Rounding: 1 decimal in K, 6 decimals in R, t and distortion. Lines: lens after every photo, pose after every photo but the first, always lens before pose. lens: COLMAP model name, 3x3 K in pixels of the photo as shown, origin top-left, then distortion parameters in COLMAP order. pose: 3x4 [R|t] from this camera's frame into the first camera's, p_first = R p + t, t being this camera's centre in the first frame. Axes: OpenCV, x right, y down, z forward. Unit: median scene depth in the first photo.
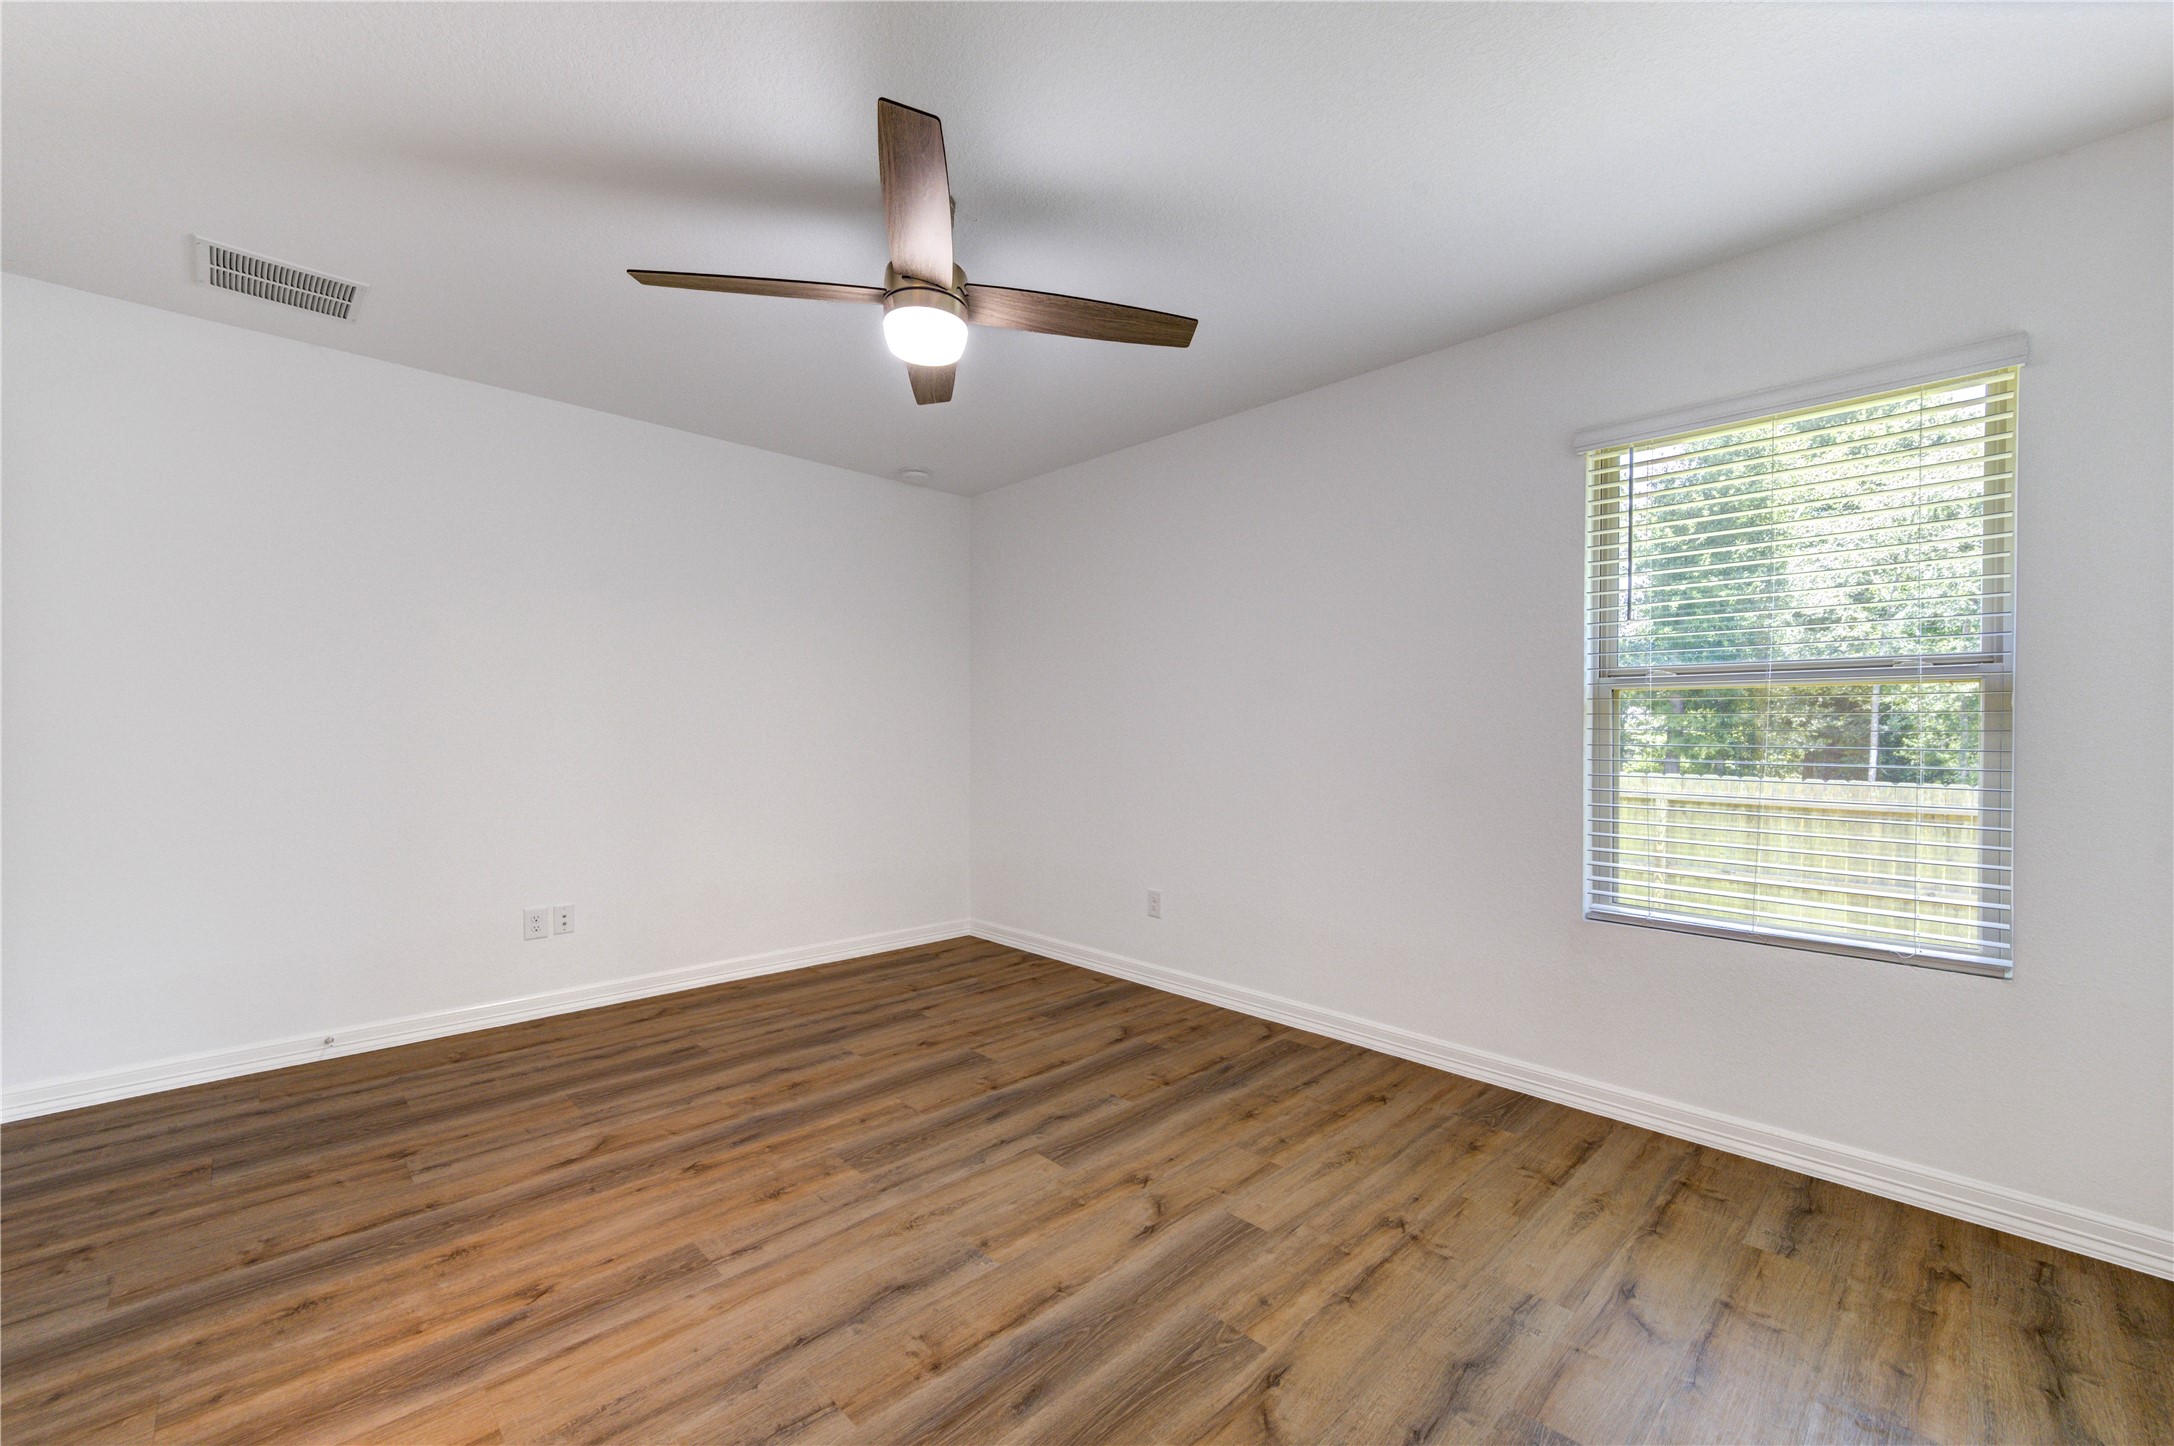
lens RADIAL K [[849.8, 0, 1090.9], [0, 849.8, 737.0], [0, 0, 1]] dist [0.001474, -0.000200]
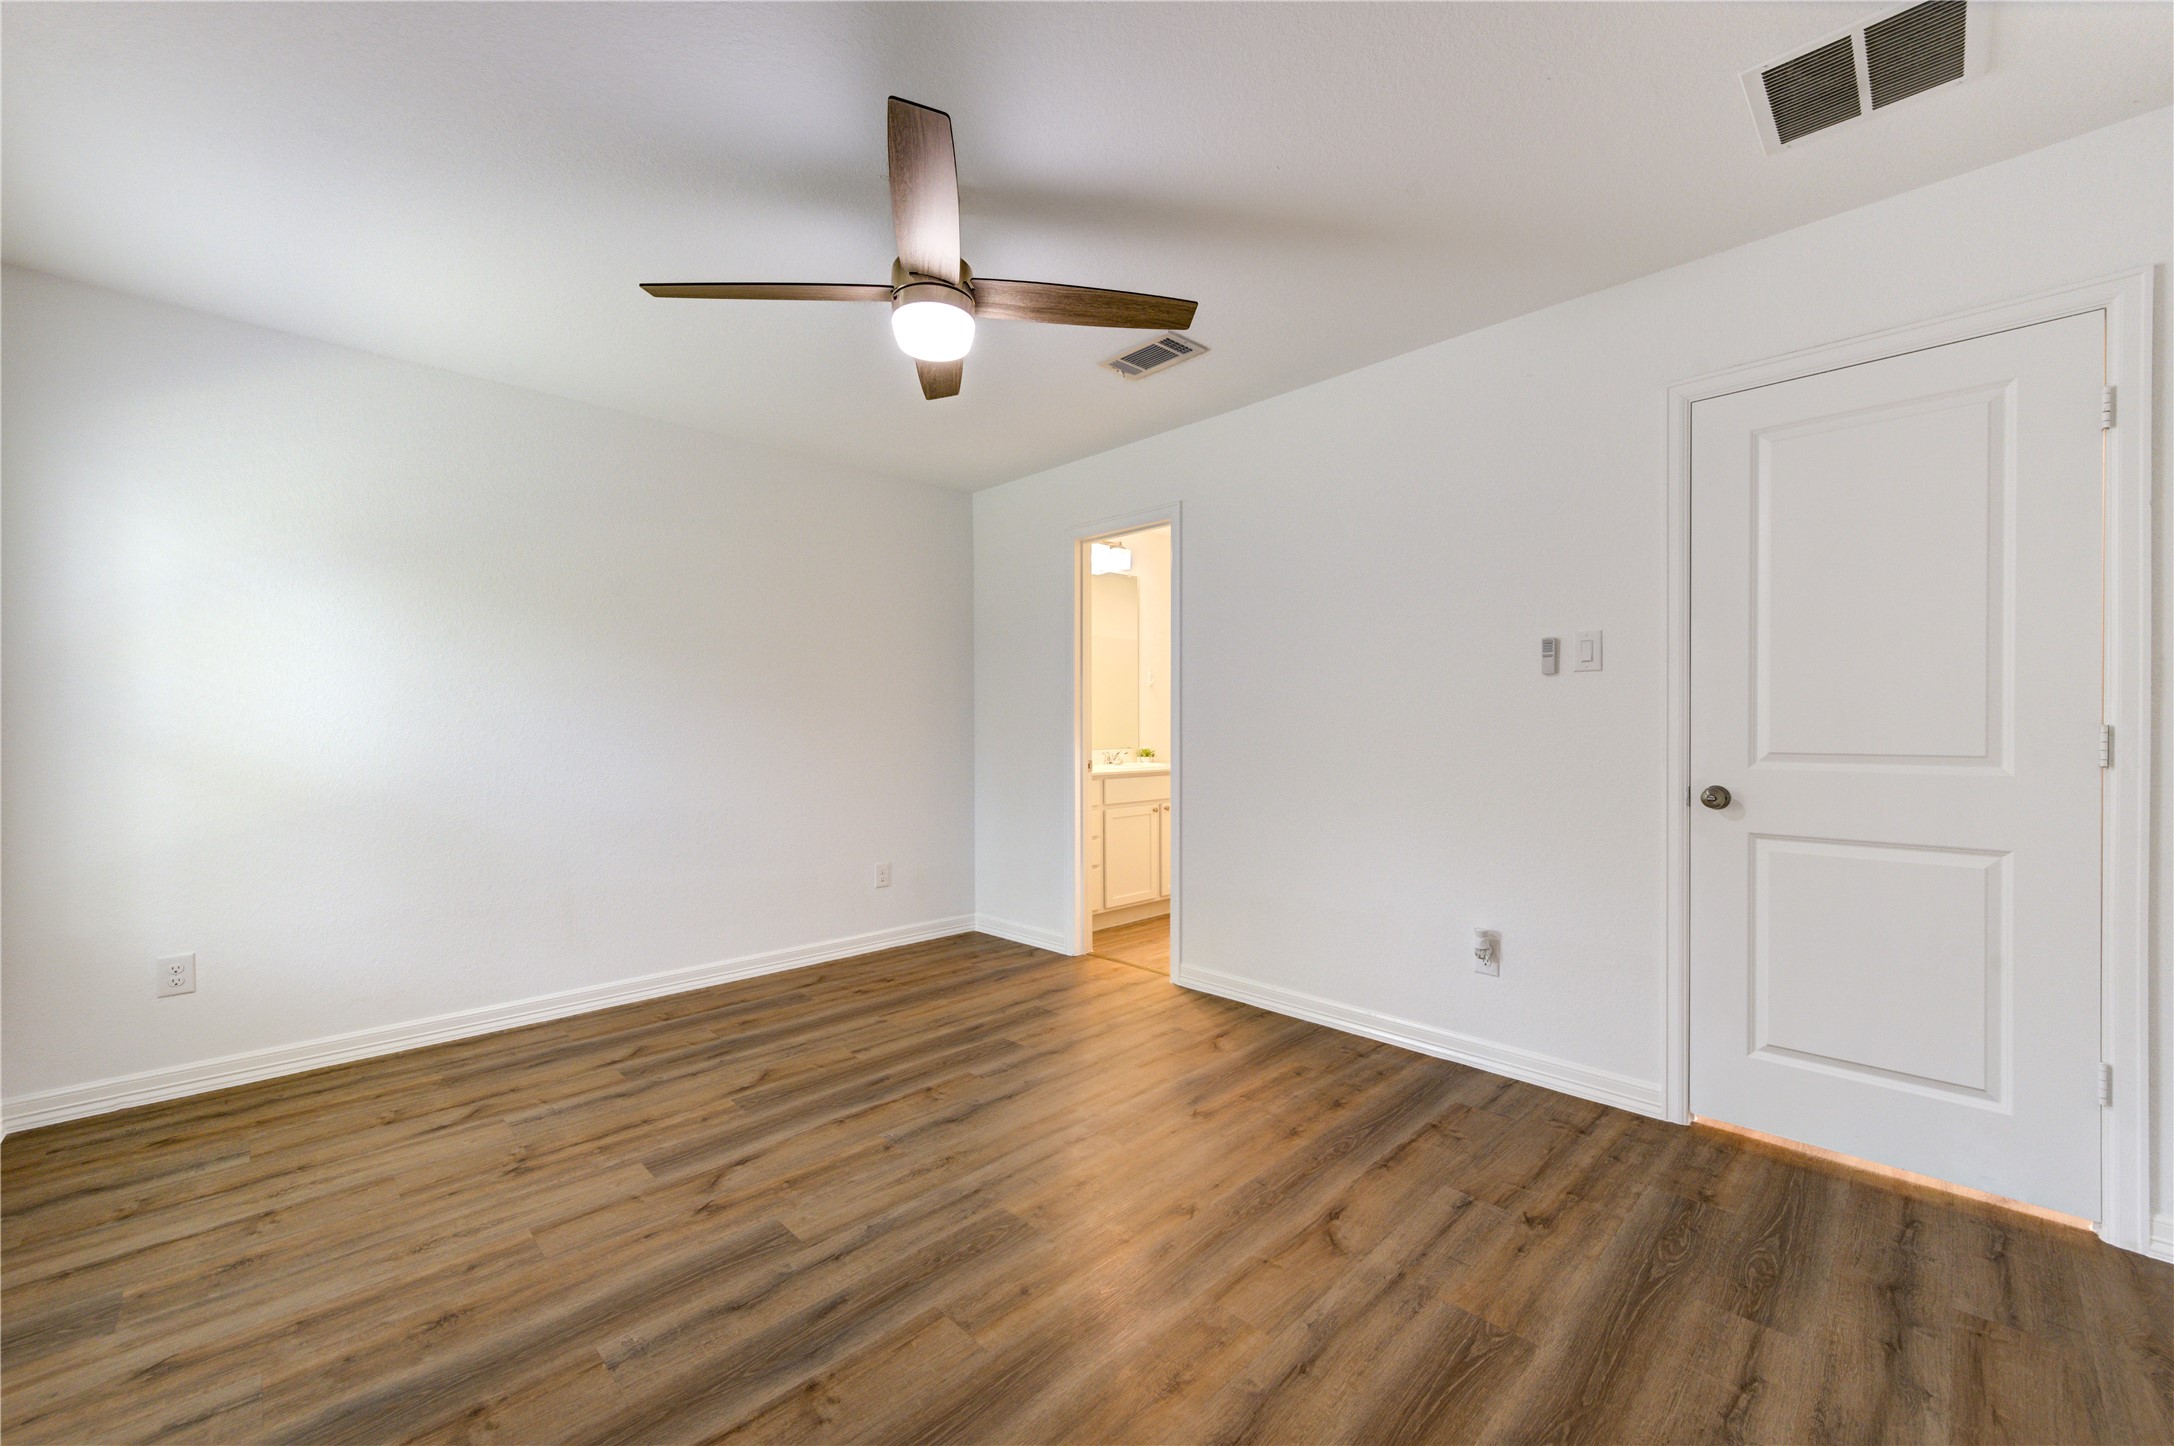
lens RADIAL K [[841.3, 0, 1146.0], [0, 841.3, 725.8], [0, 0, 1]] dist [0.001552, -0.000049]
pose [[-0.998380, -0.000750, -0.056898, -0.345136], [-0.001393, 0.999936, 0.011256, -0.031213], [0.056886, 0.011317, -0.998317, 1.788468]]
